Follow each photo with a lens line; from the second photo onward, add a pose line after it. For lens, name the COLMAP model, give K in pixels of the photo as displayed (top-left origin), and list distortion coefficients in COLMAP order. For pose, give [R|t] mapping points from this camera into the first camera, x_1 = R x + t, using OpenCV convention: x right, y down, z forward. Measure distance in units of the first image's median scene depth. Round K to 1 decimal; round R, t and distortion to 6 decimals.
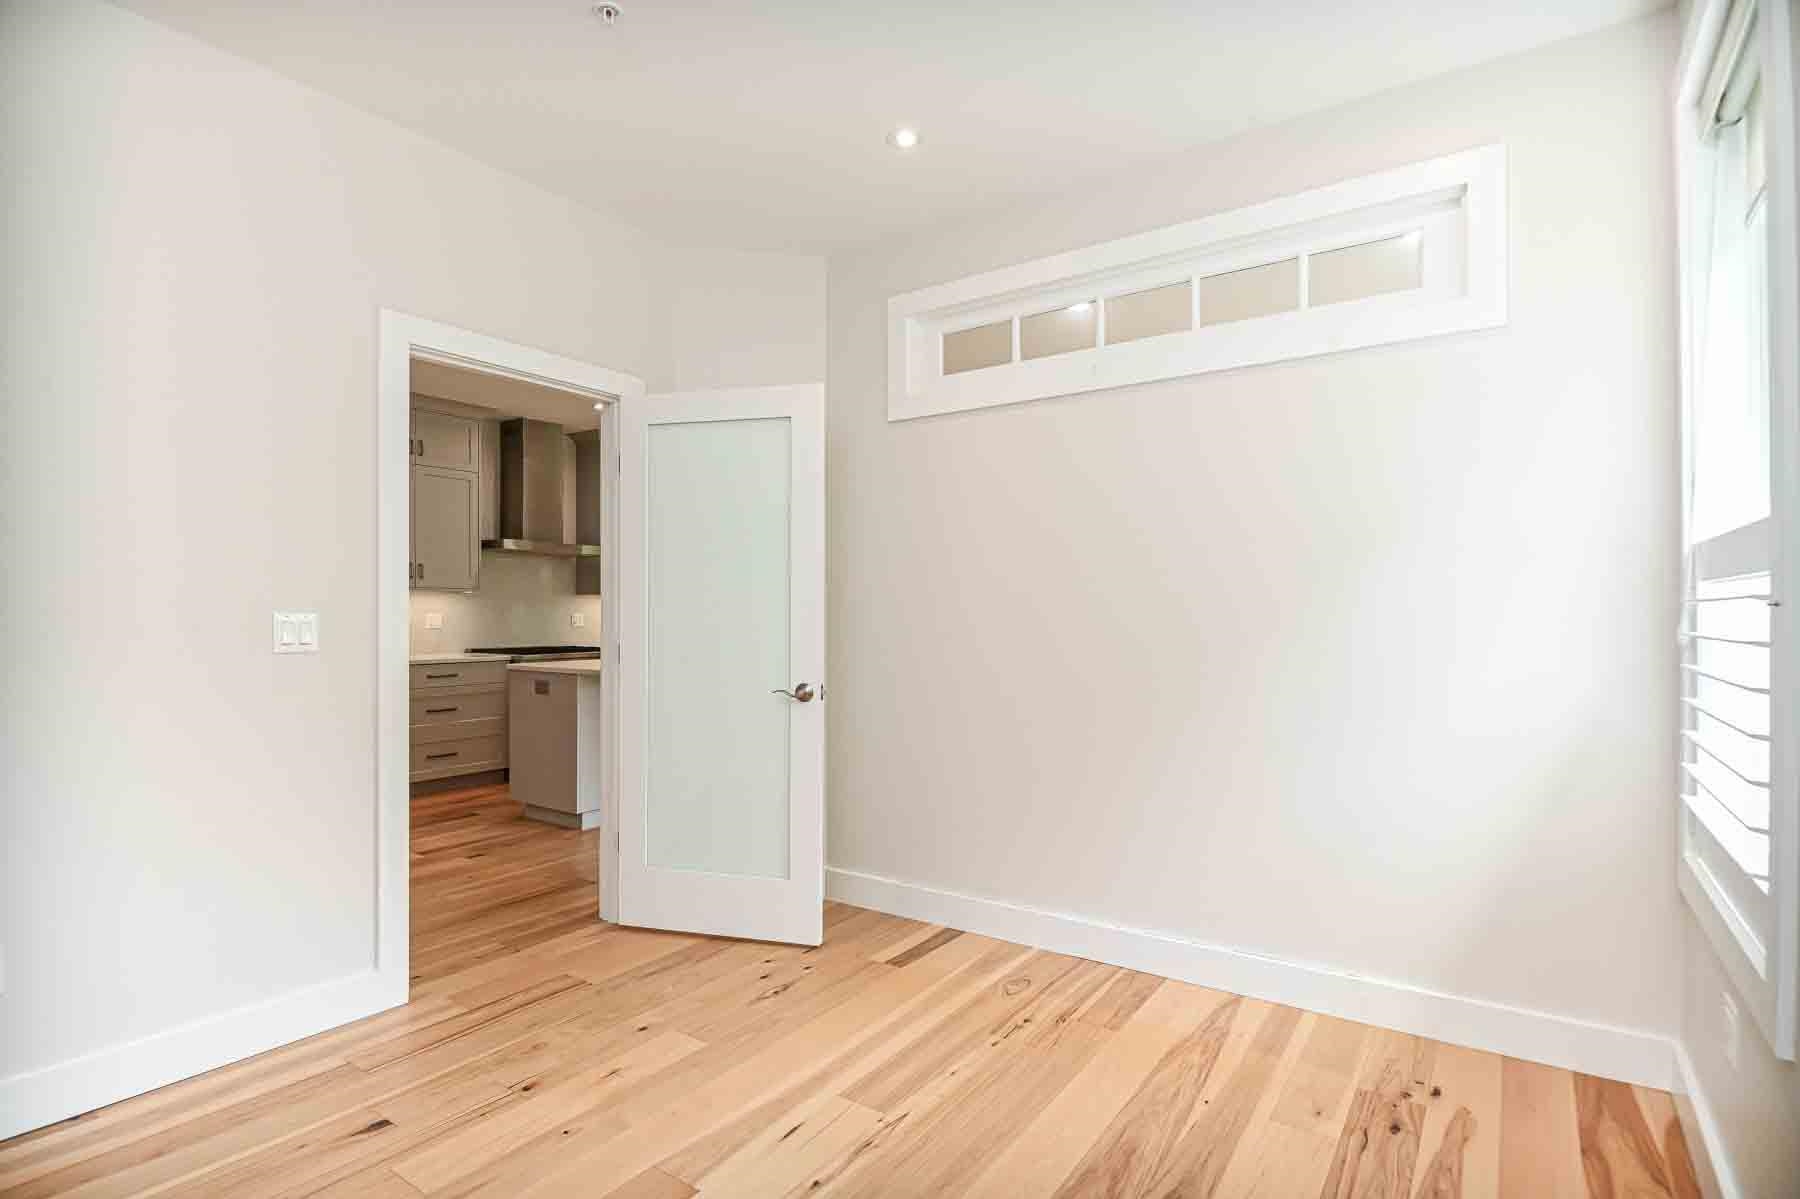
lens RADIAL K [[893.1, 0, 885.6], [0, 893.1, 609.9], [0, 0, 1]] dist [0.021909, -0.024105]
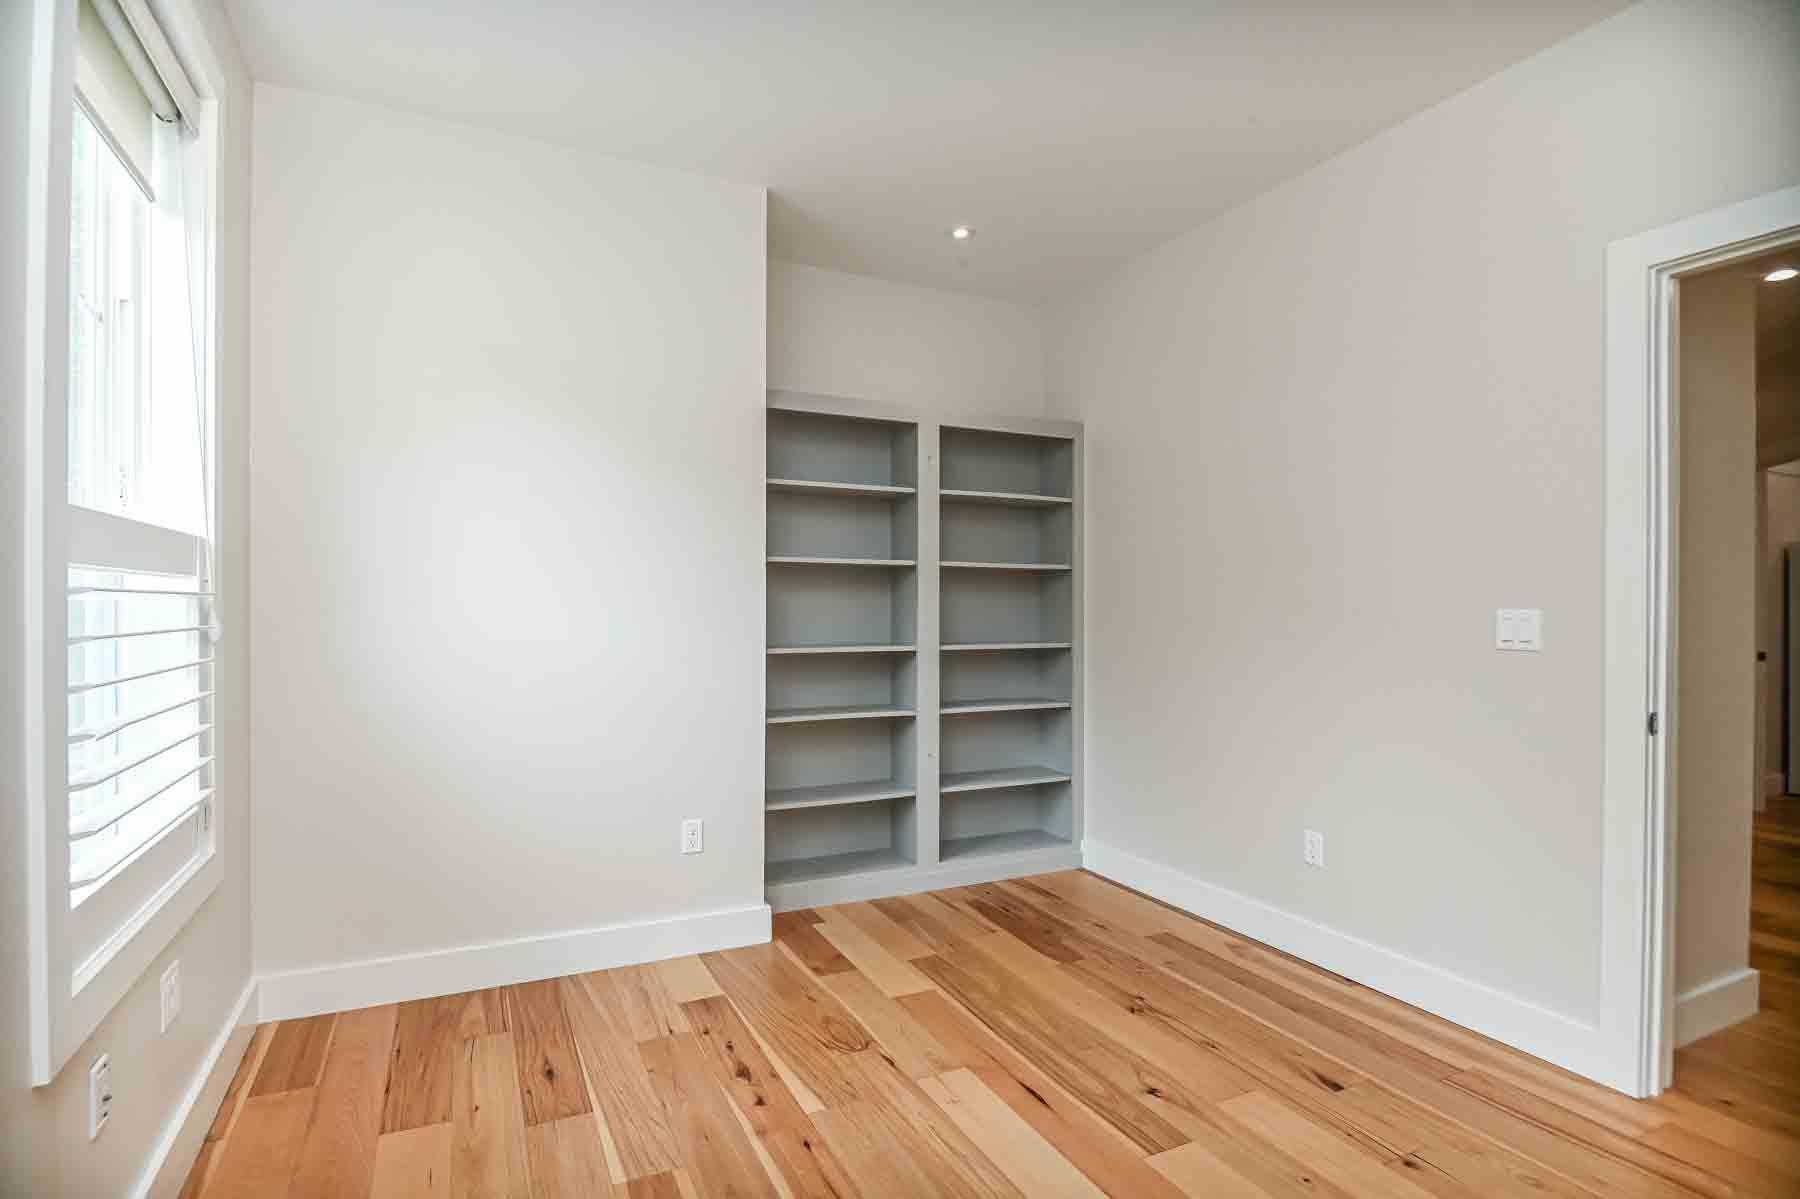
lens RADIAL K [[893.1, 0, 885.6], [0, 893.1, 609.9], [0, 0, 1]] dist [0.021909, -0.024105]
pose [[-0.485199, 0.000944, -0.874403, 0.500312], [-0.000993, 0.999998, 0.001631, 0.003210], [0.874403, 0.001659, -0.485198, 0.829231]]
